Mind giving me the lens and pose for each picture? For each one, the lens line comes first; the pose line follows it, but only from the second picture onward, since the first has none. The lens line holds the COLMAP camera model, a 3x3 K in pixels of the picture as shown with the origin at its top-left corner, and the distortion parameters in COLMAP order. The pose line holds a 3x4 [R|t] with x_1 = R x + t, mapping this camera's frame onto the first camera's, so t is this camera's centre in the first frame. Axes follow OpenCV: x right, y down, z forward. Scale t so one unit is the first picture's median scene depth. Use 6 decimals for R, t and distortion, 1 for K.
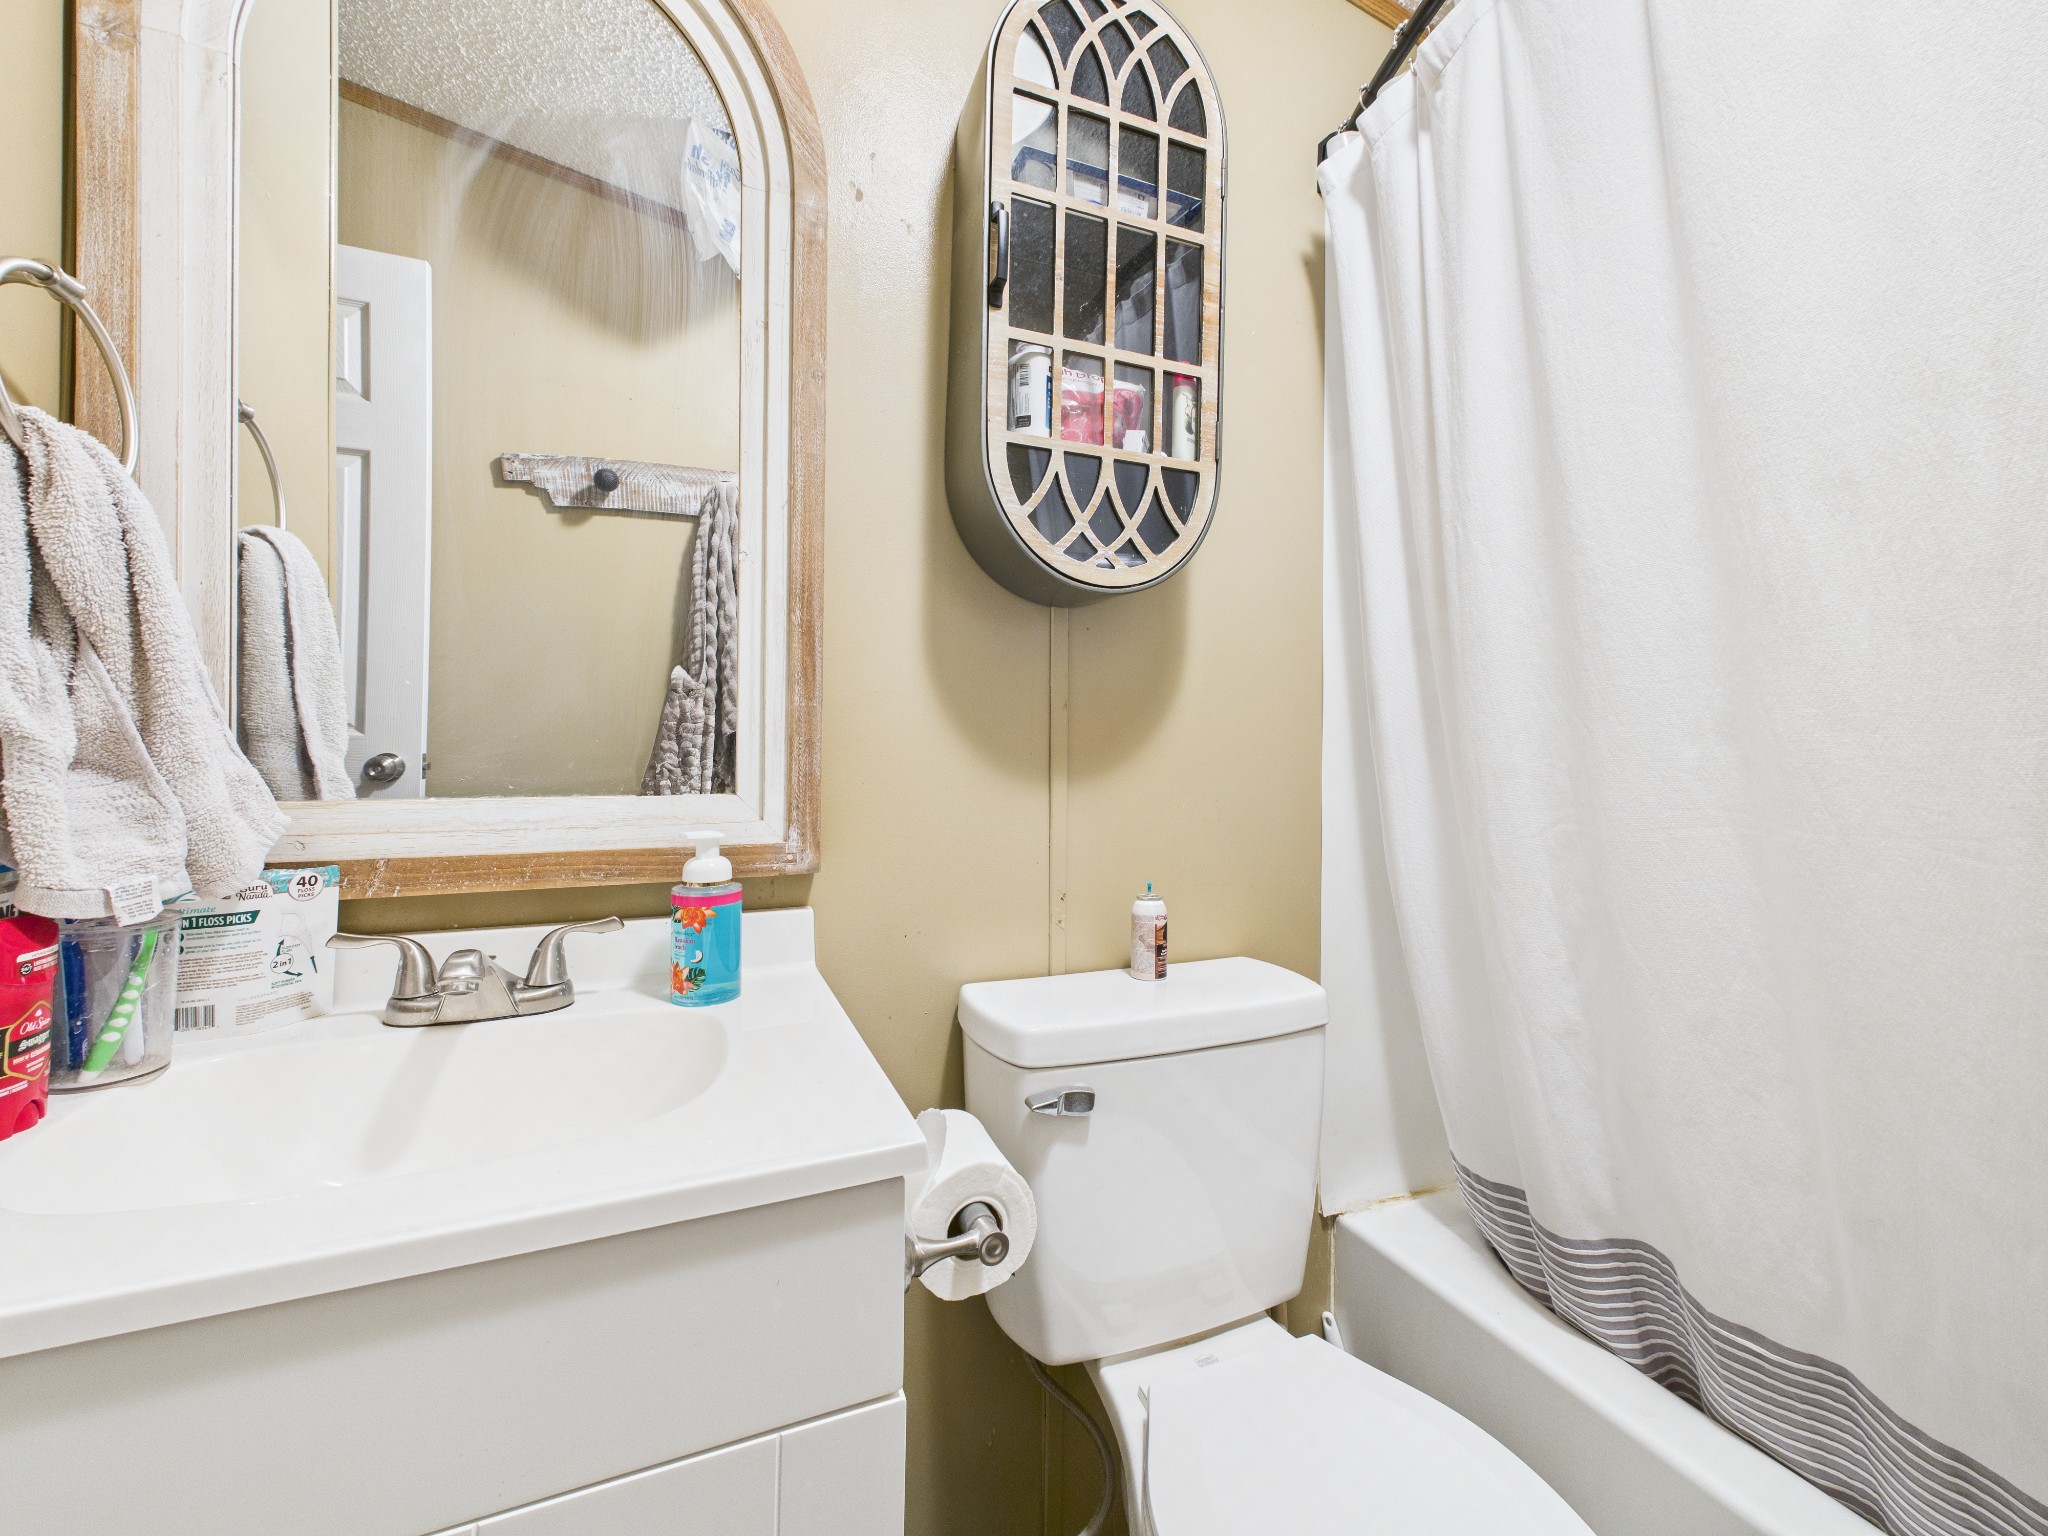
lens RADIAL K [[818.6, 0, 1028.8], [0, 818.6, 734.2], [0, 0, 1]] dist [0.002972, -0.000014]
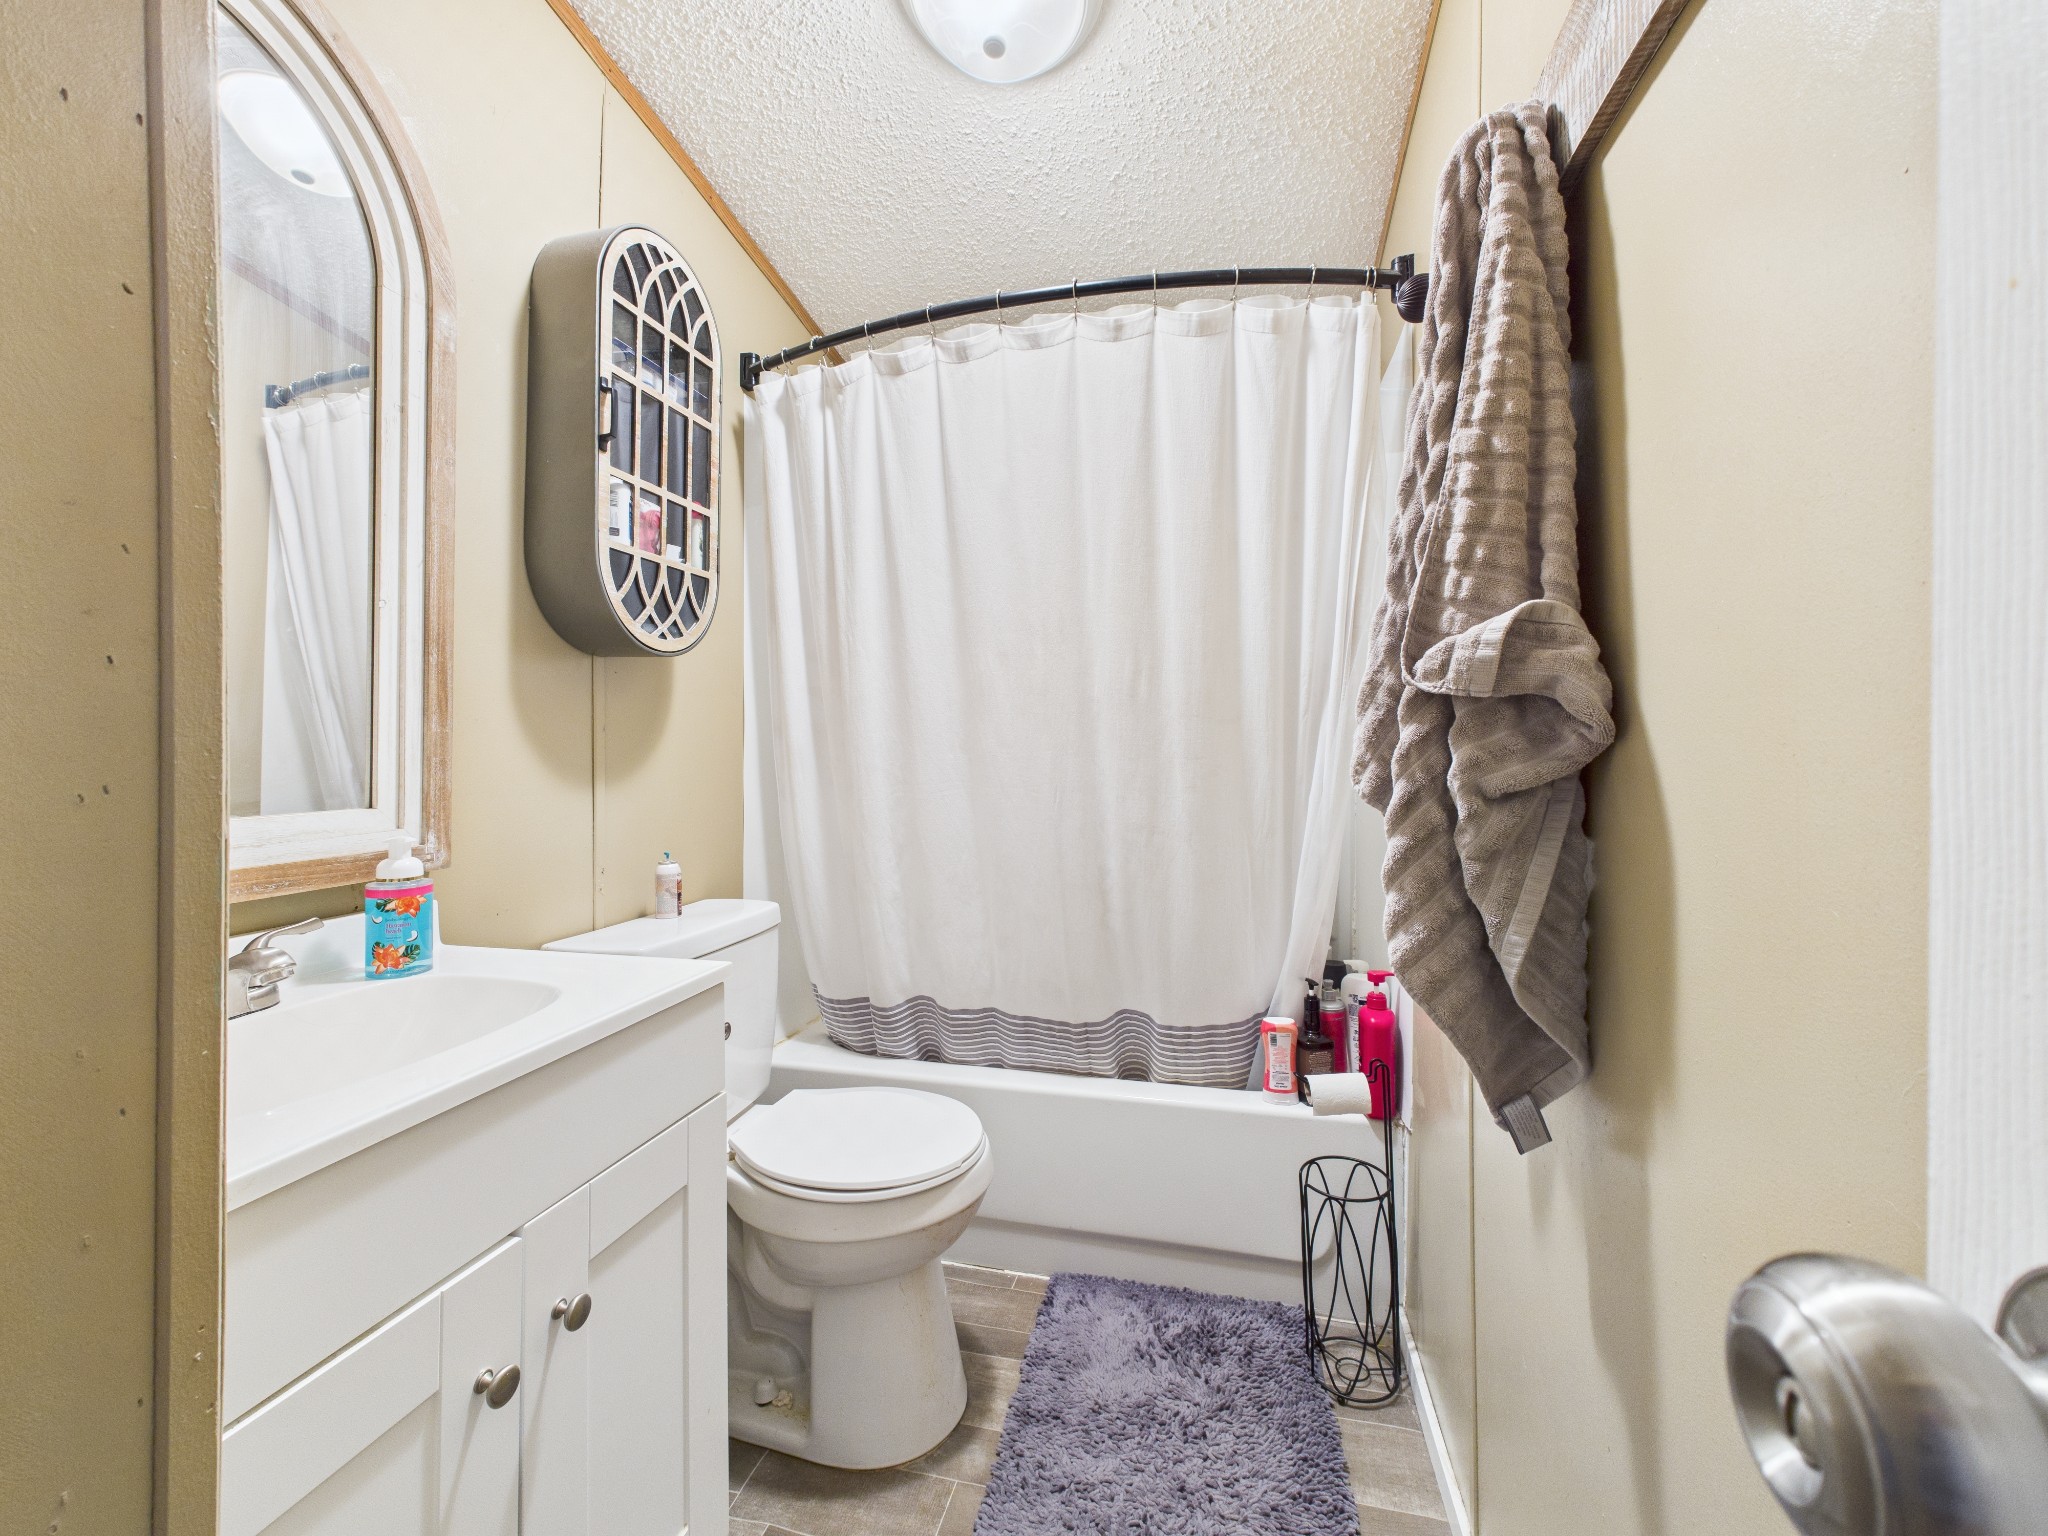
lens RADIAL K [[818.6, 0, 1028.8], [0, 818.6, 734.2], [0, 0, 1]] dist [0.002972, -0.000014]
pose [[0.595142, 0.002212, 0.803617, -0.702401], [-0.002874, 0.999996, -0.000624, -0.031494], [-0.803615, -0.001938, 0.595146, -0.413753]]
